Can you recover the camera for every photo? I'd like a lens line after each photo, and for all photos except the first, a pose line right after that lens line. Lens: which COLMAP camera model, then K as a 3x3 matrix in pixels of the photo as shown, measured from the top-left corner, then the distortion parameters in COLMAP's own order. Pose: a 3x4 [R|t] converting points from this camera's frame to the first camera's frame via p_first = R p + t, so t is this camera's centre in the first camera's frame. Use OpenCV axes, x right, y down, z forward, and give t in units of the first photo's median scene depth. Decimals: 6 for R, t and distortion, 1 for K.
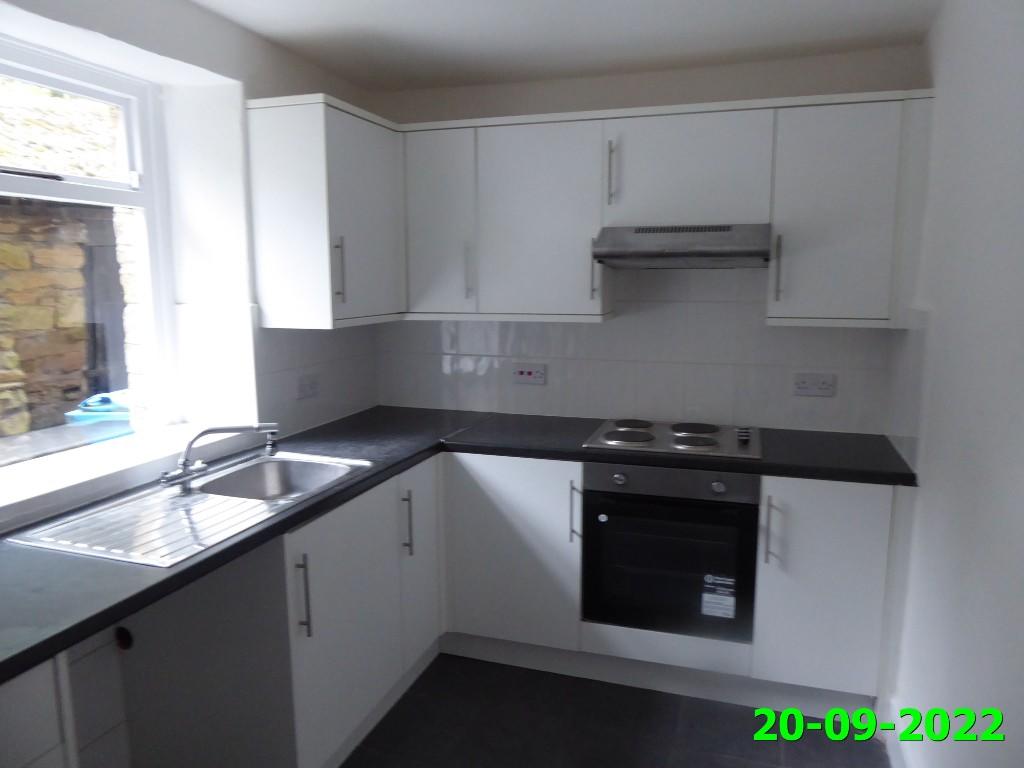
lens RADIAL K [[732.3, 0, 512.0], [0, 732.3, 384.0], [0, 0, 1]] dist [-0.011606, -0.002244]
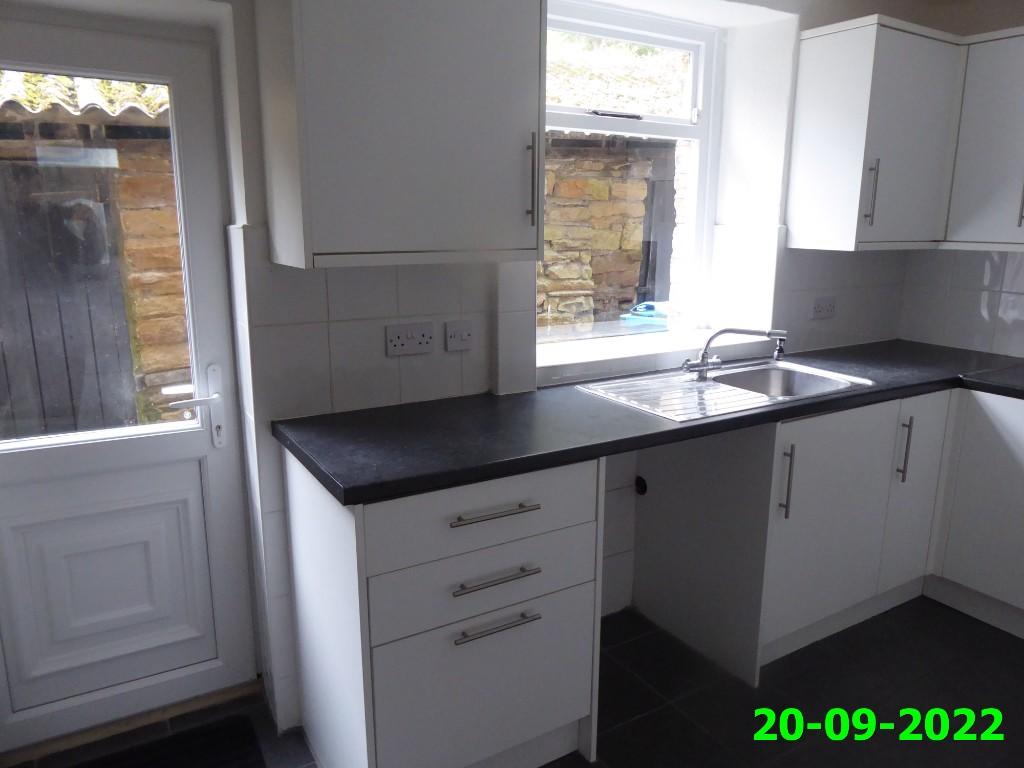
lens RADIAL K [[732.3, 0, 512.0], [0, 732.3, 384.0], [0, 0, 1]] dist [-0.011606, -0.002244]
pose [[0.765234, 0.148204, -0.626460, 0.054736], [-0.102090, 0.988762, 0.109210, 0.045527], [0.635605, -0.019616, 0.771765, -0.098969]]
